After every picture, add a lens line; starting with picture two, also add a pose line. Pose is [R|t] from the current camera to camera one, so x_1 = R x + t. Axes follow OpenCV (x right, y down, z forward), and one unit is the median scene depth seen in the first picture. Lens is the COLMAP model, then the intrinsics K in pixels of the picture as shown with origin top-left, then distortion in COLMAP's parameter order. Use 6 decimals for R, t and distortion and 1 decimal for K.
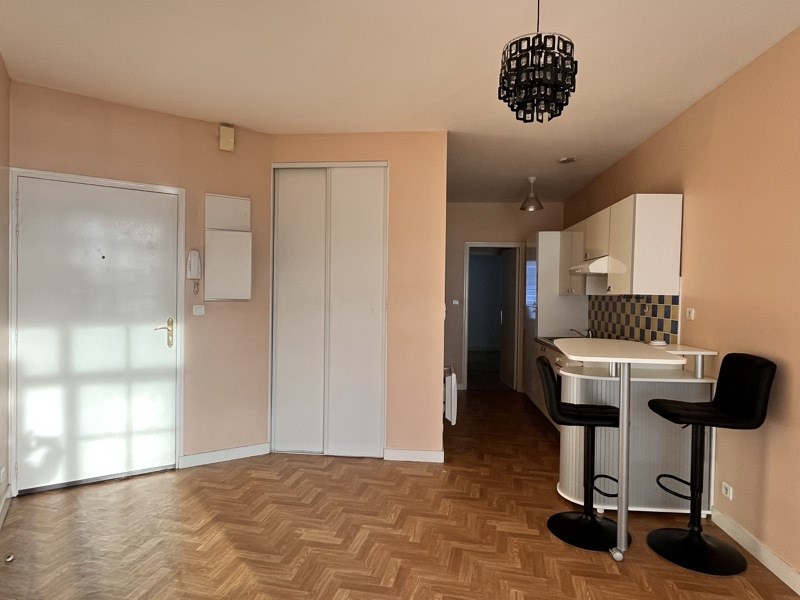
lens RADIAL K [[433.5, 0, 400.3], [0, 433.5, 294.7], [0, 0, 1]] dist [0.001435, 0.000118]
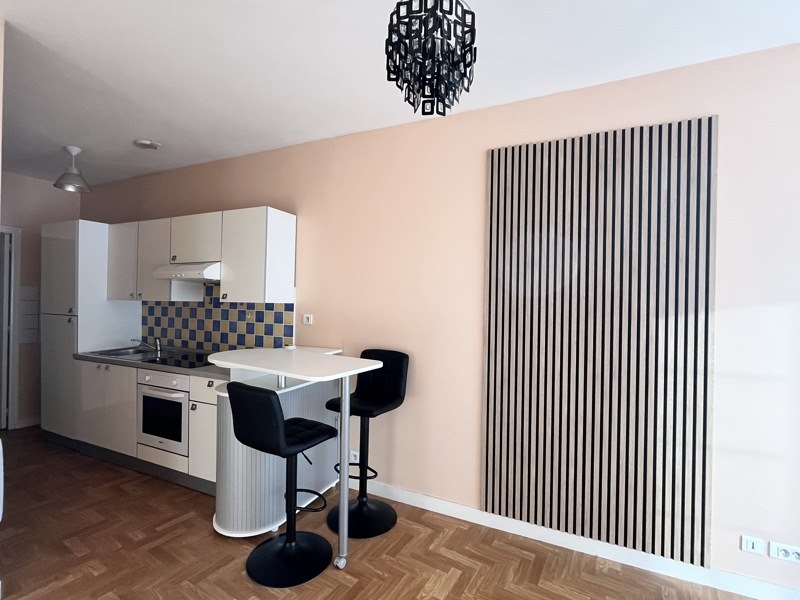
lens RADIAL K [[377.2, 0, 400.0], [0, 377.2, 300.0], [0, 0, 1]] dist [-0.000627, 0.000761]
pose [[0.377671, -0.009651, 0.925890, -0.163782], [-0.007137, 0.999886, 0.013334, -0.021011], [-0.925913, -0.011644, 0.377558, 0.335335]]
